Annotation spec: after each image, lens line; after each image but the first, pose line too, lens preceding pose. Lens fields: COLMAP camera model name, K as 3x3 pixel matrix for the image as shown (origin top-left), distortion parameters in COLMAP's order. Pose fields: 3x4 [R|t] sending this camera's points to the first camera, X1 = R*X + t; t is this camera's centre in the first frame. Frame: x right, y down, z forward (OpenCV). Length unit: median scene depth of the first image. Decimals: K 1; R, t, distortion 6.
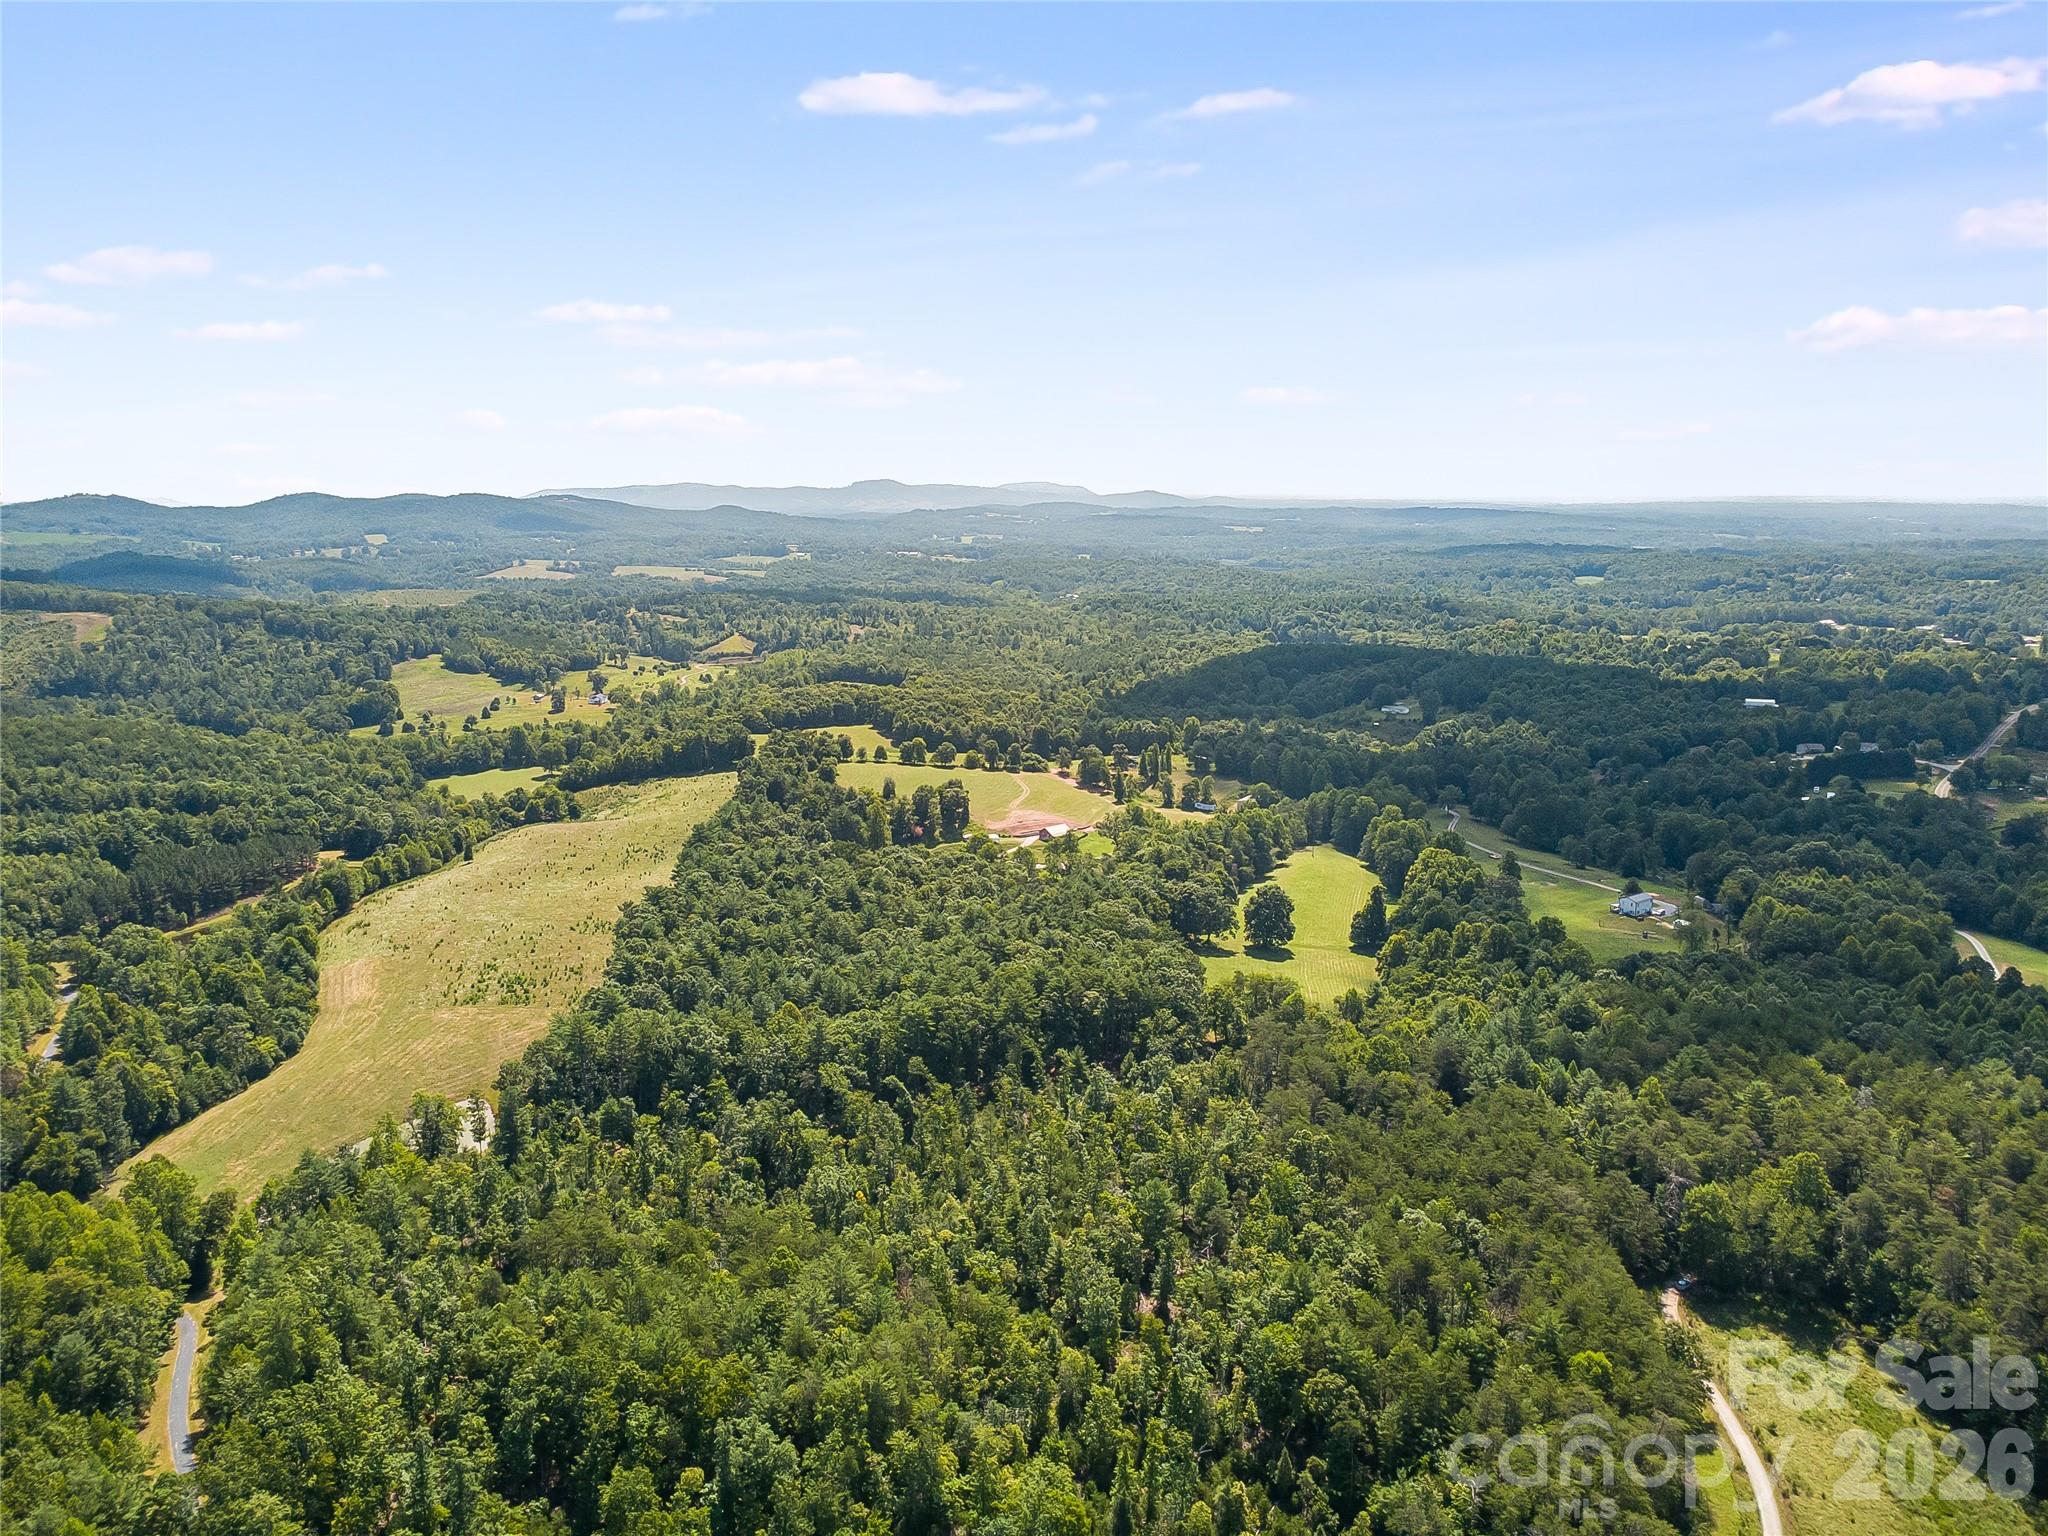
lens RADIAL K [[1439.4, 0, 1029.8], [0, 1439.4, 775.8], [0, 0, 1]] dist [0.003592, 0.005960]
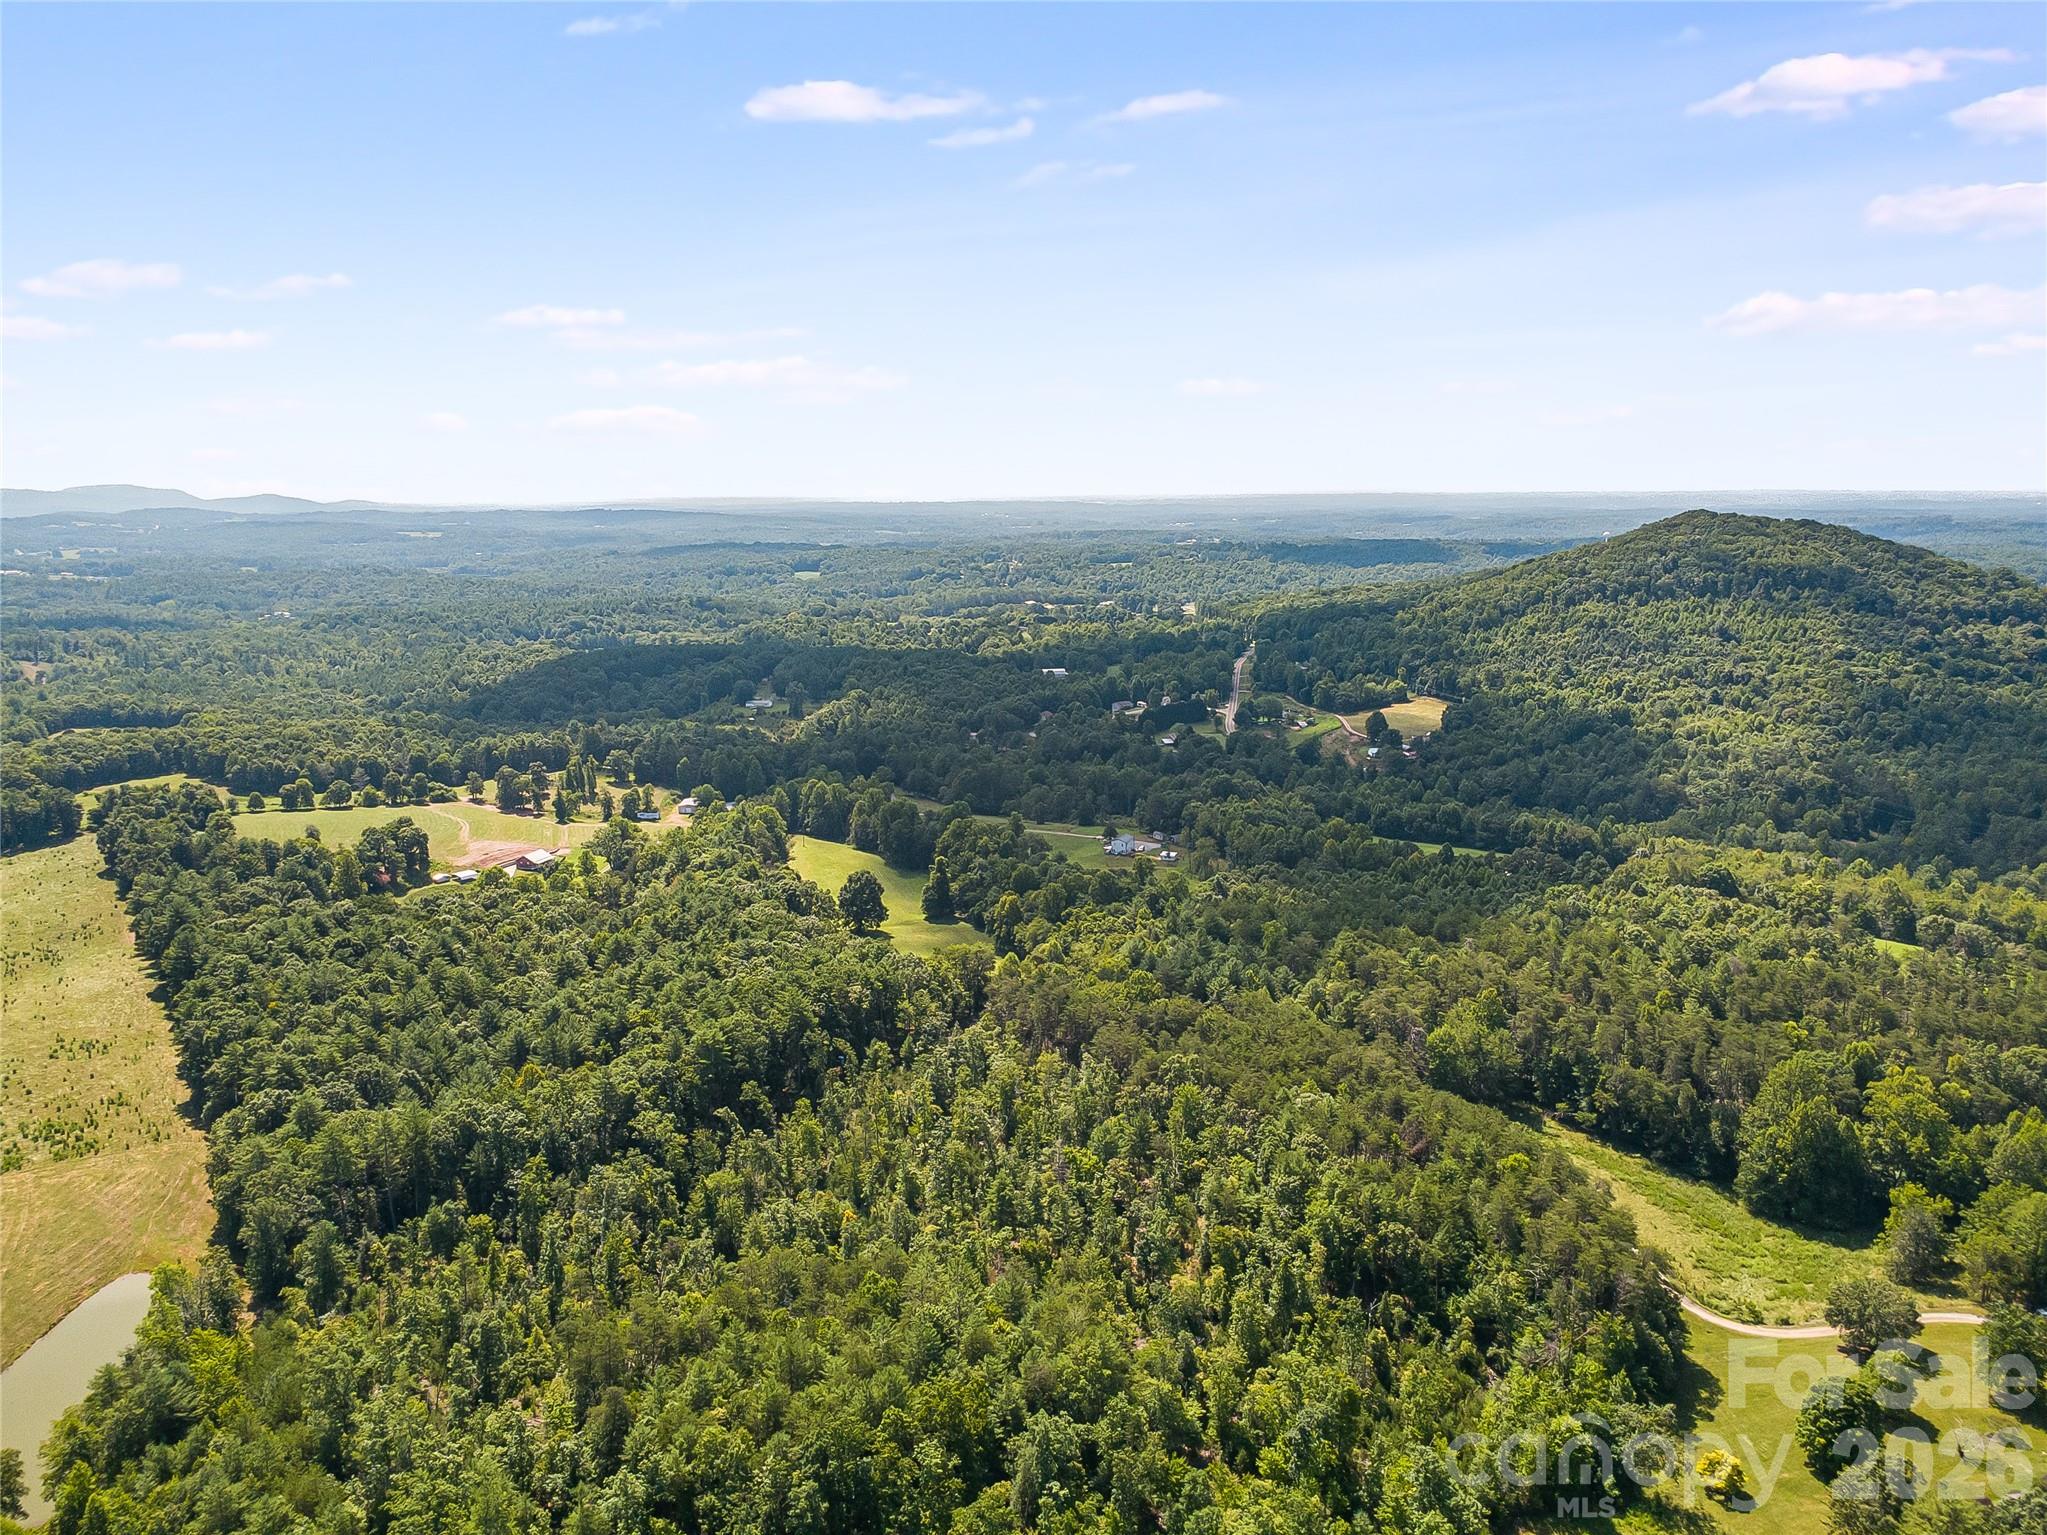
lens RADIAL K [[1439.7, 0, 1027.9], [0, 1439.7, 763.7], [0, 0, 1]] dist [0.005956, -0.000652]
pose [[0.842911, -0.104910, 0.527726, -0.147031], [0.109950, 0.993695, 0.021925, -0.005776], [-0.526700, 0.039542, 0.849131, 0.028415]]
